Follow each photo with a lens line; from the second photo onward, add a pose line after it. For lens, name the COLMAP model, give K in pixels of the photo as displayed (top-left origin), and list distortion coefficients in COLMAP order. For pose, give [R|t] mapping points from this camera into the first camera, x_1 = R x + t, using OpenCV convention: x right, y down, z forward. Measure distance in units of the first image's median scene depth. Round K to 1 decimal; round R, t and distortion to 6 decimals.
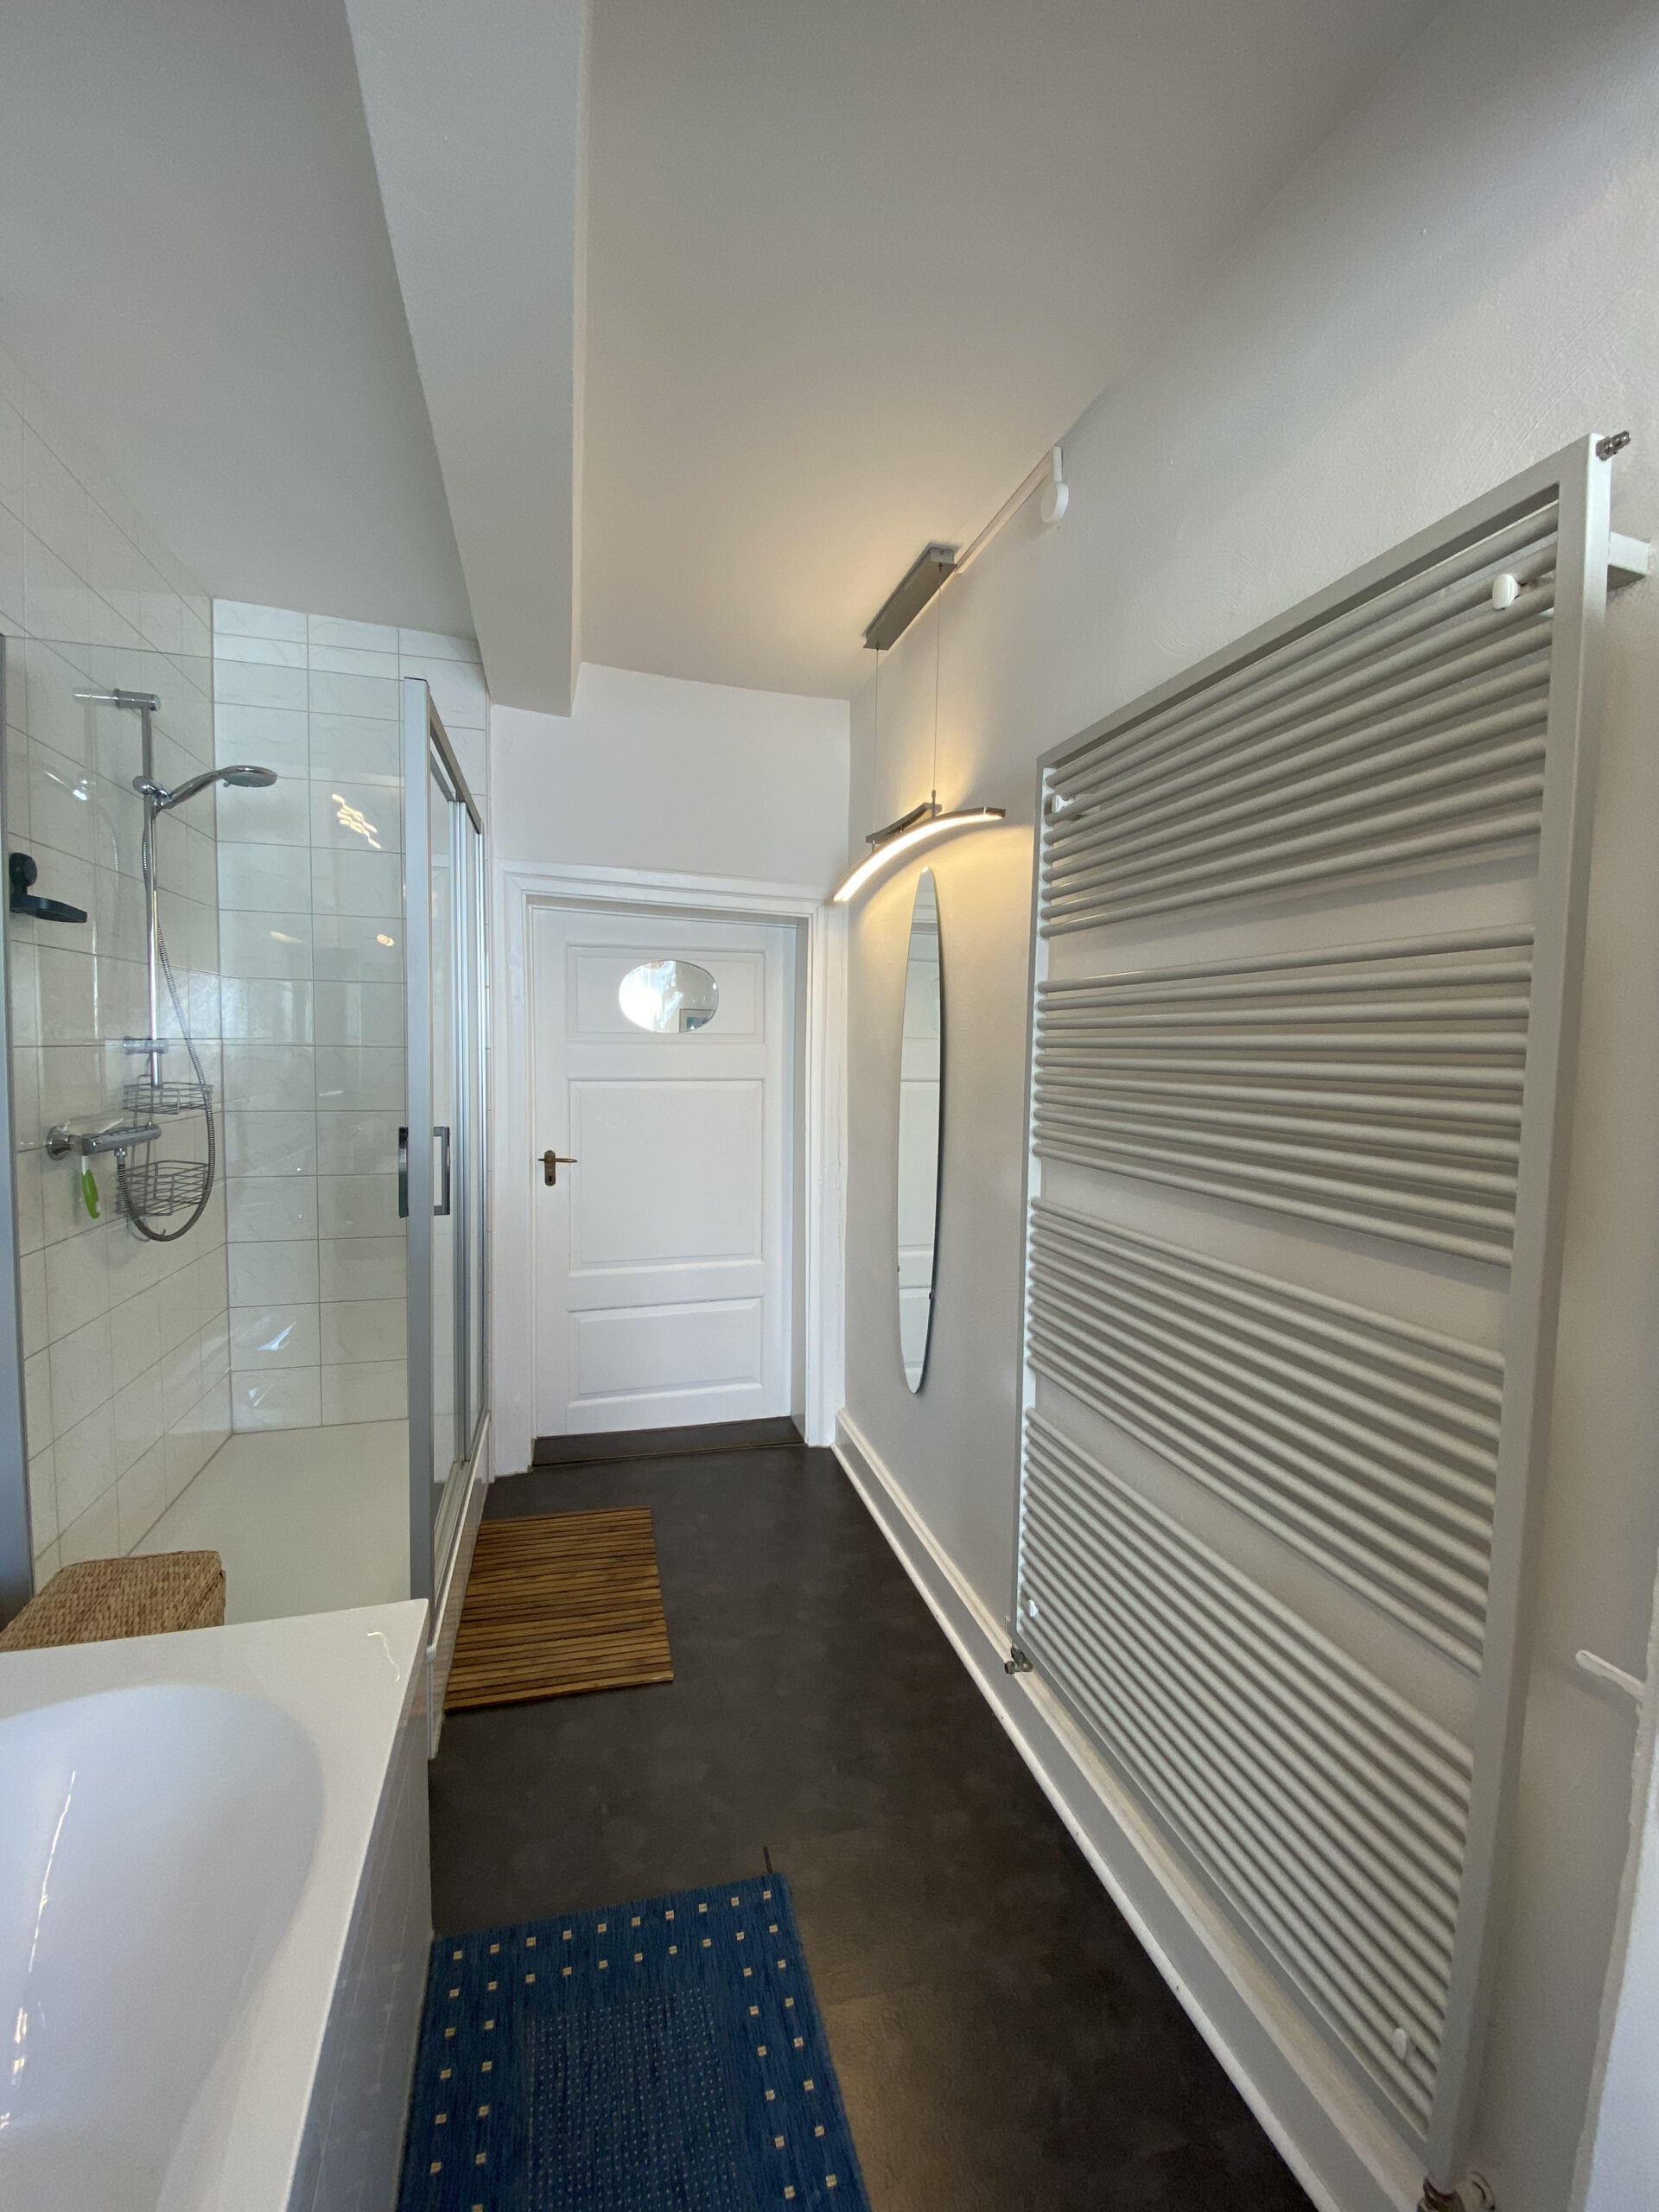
lens RADIAL K [[909.2, 0, 823.7], [0, 909.2, 1106.2], [0, 0, 1]] dist [0.003981, -0.000468]
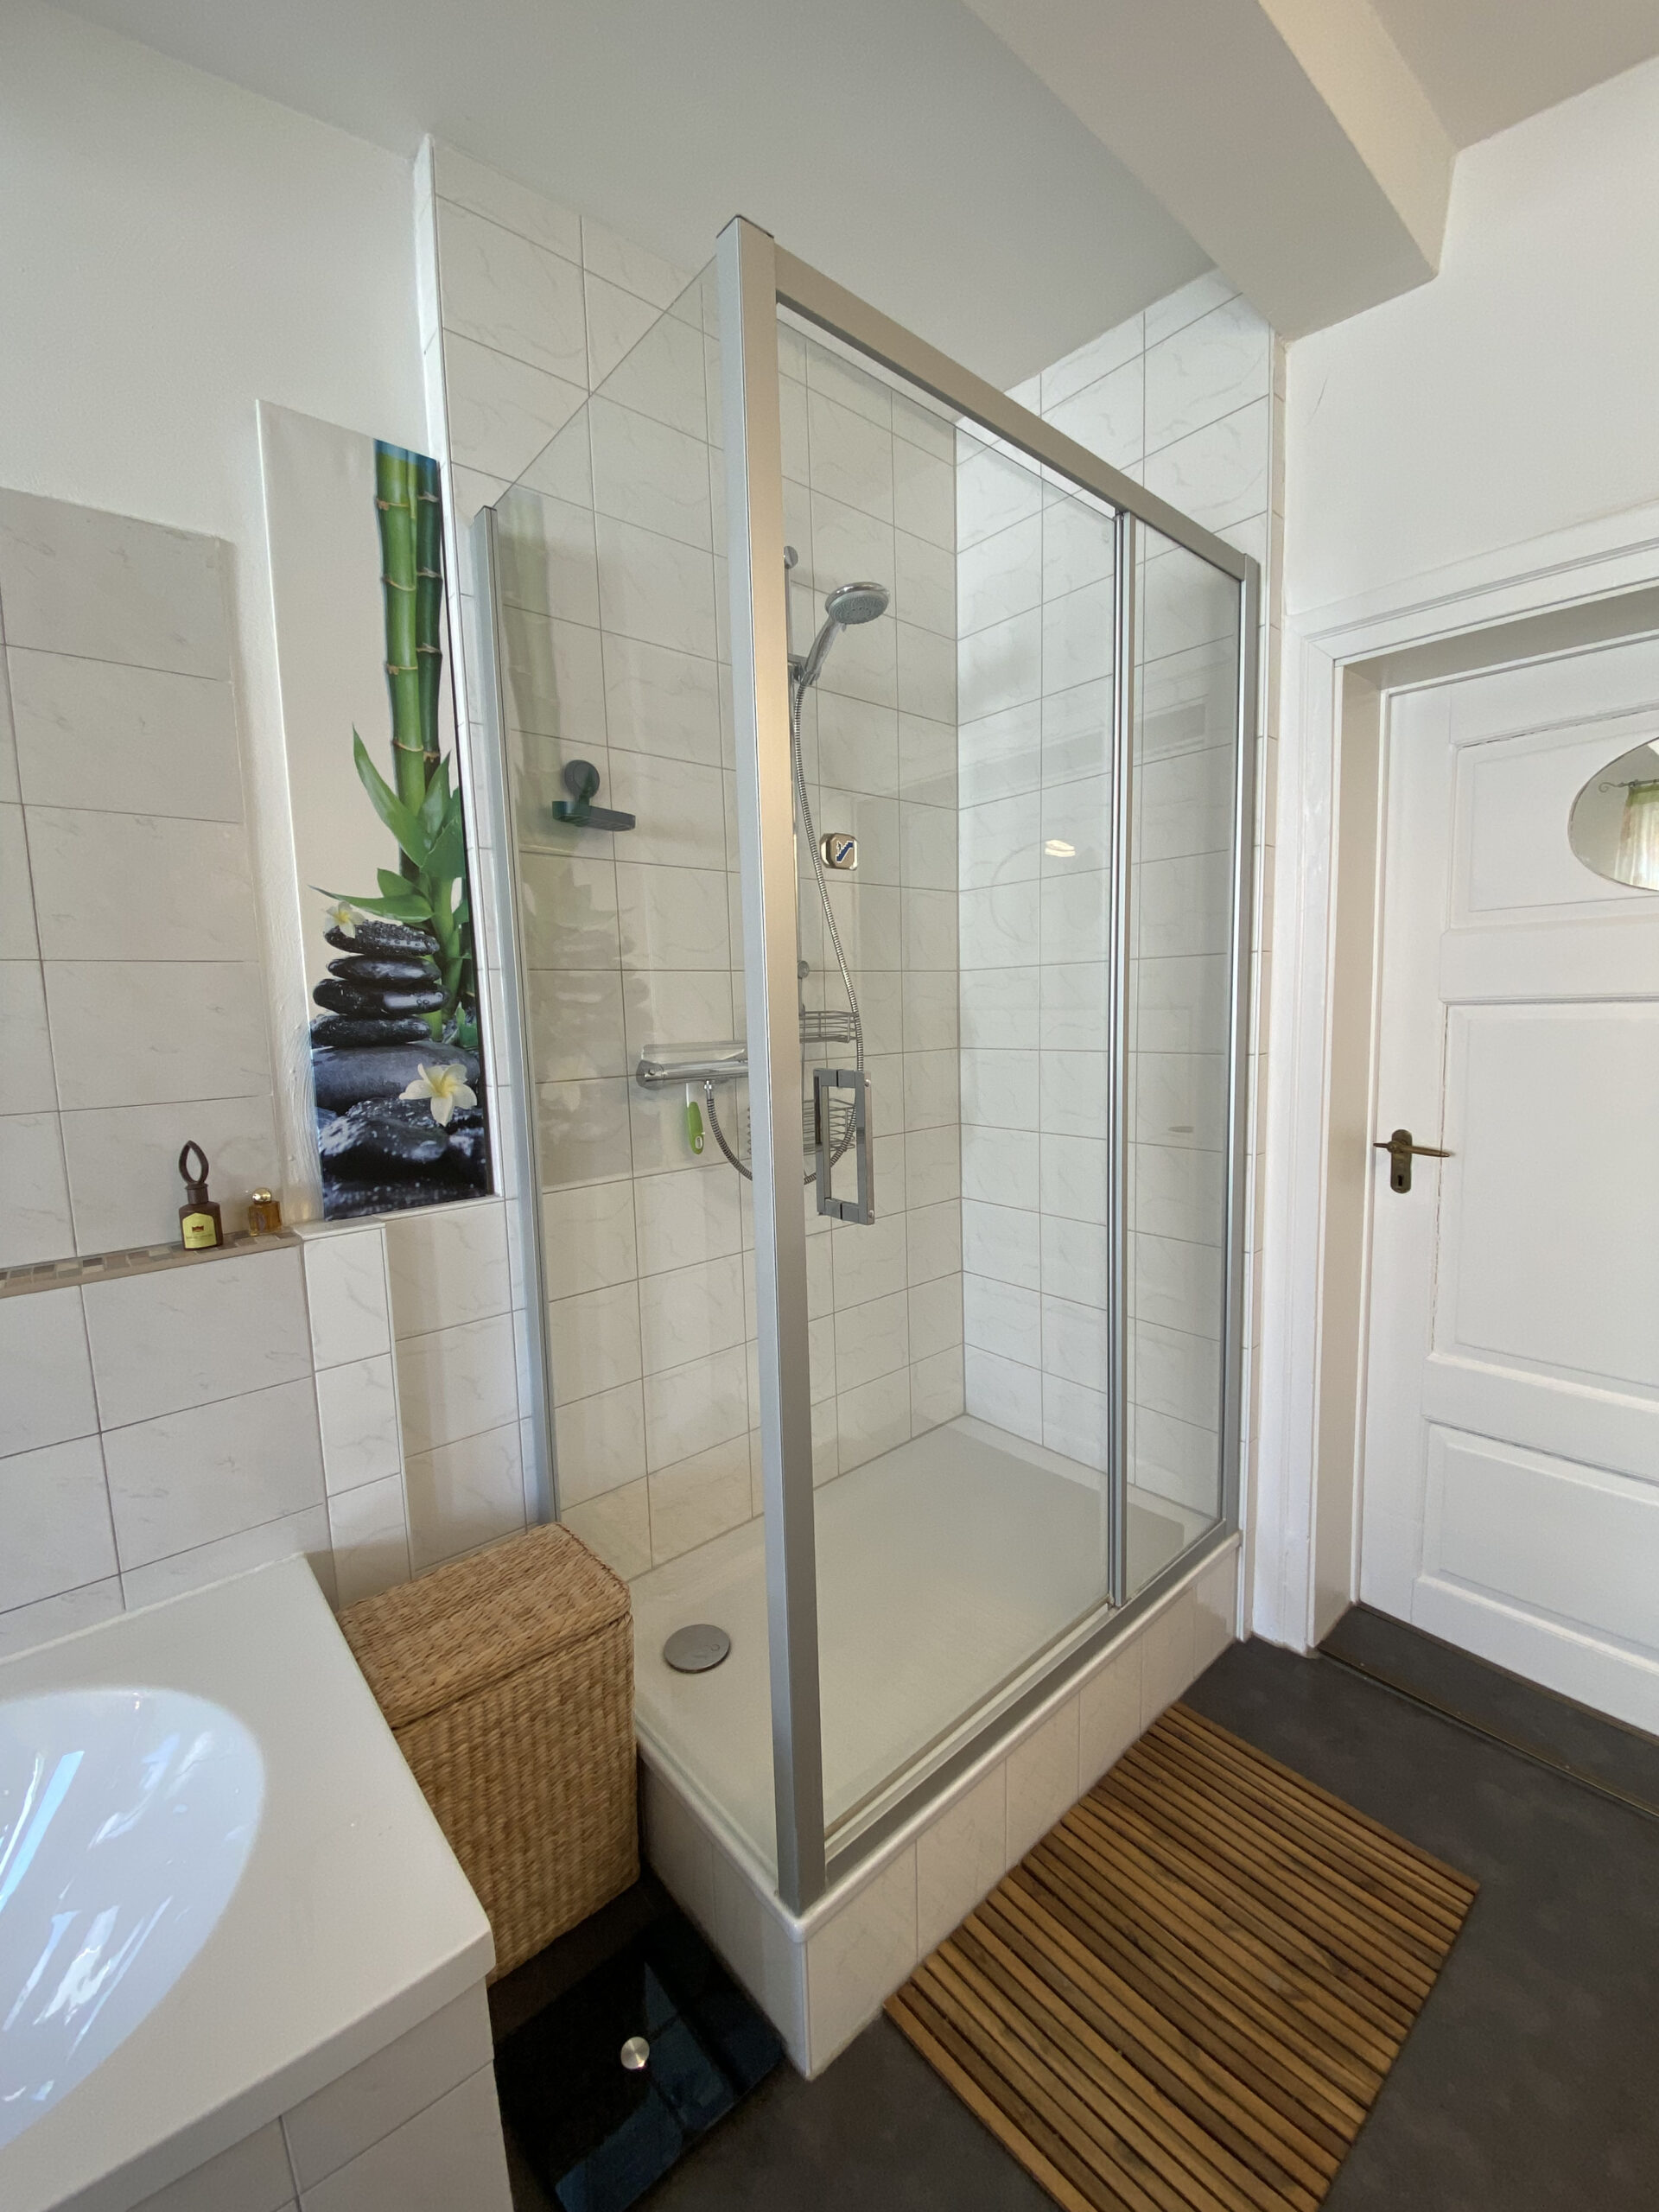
lens RADIAL K [[909.2, 0, 831.1], [0, 909.2, 1107.6], [0, 0, 1]] dist [0.003981, -0.000468]
pose [[0.430469, 0.072948, -0.899653, 0.064778], [-0.023658, 0.997298, 0.069546, 0.004303], [0.902295, -0.008653, 0.431032, 0.522832]]
